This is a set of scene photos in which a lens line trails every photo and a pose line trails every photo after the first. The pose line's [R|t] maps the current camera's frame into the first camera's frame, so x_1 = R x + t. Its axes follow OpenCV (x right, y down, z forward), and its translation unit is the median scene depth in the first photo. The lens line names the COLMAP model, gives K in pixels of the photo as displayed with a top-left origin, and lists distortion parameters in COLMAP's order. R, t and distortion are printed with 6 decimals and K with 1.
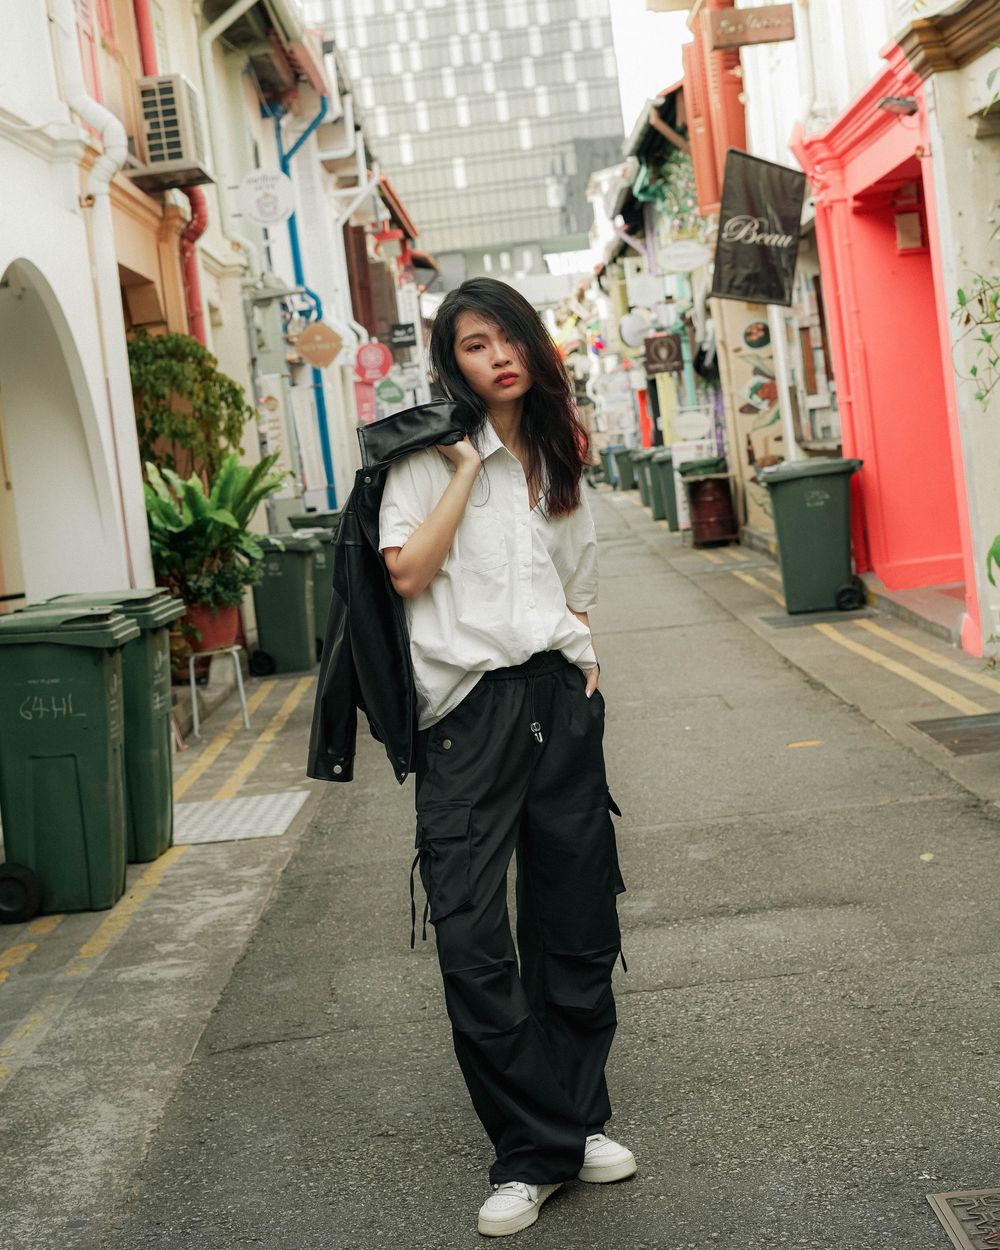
lens RADIAL K [[2467.1, 0, 500.0], [0, 2467.1, 625.0], [0, 0, 1]] dist [0.038715, 0.070975]
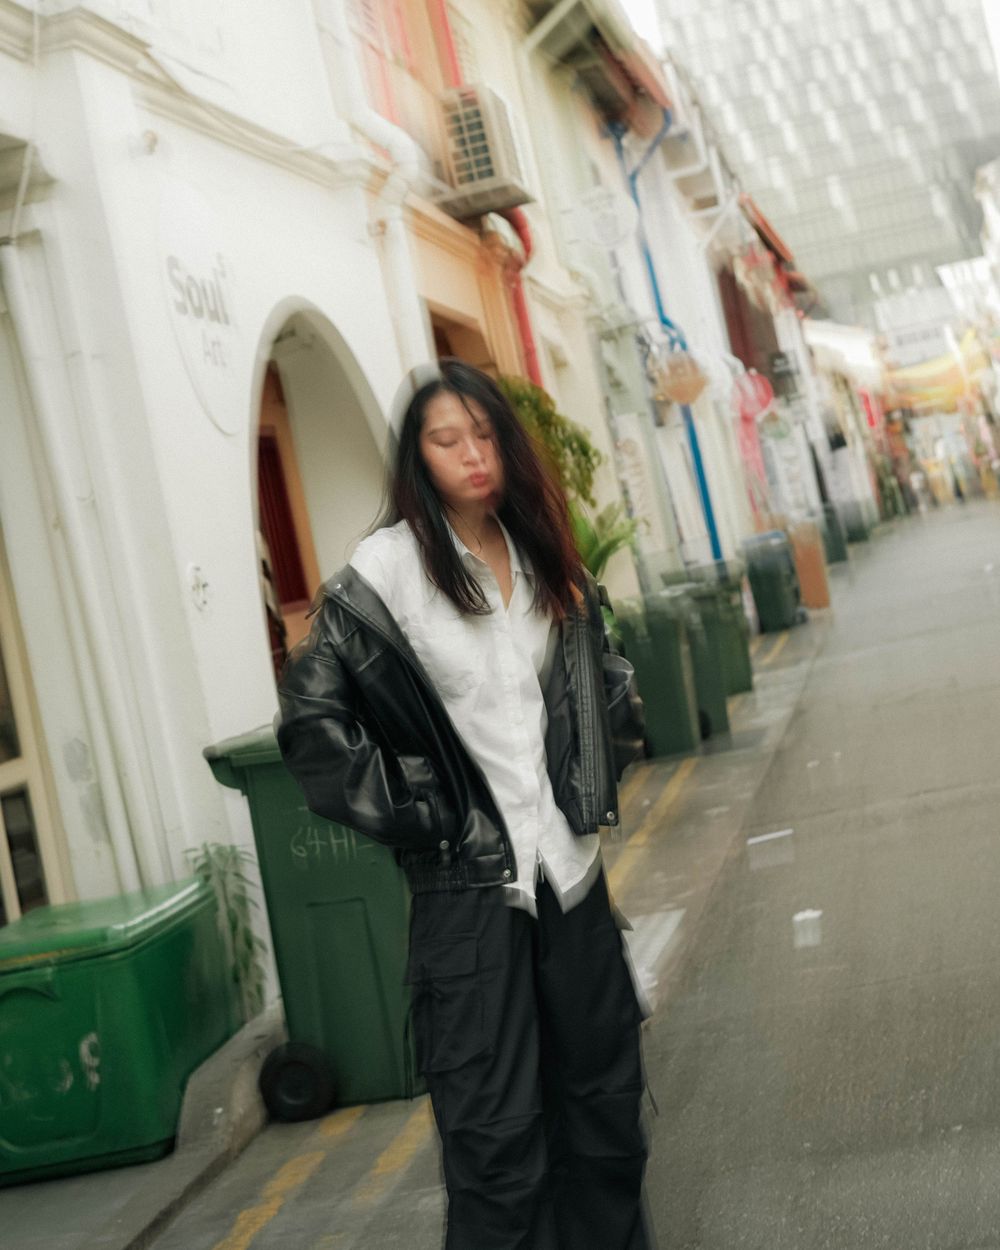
lens RADIAL K [[2504.0, 0, 498.8], [0, 2504.0, 410.1], [0, 0, 1]] dist [-0.044686, 0.322438]
pose [[0.982200, -0.095328, -0.161853, 0.008202], [0.077139, 0.990345, -0.115177, -0.003726], [0.171270, 0.100641, 0.980070, 0.125838]]
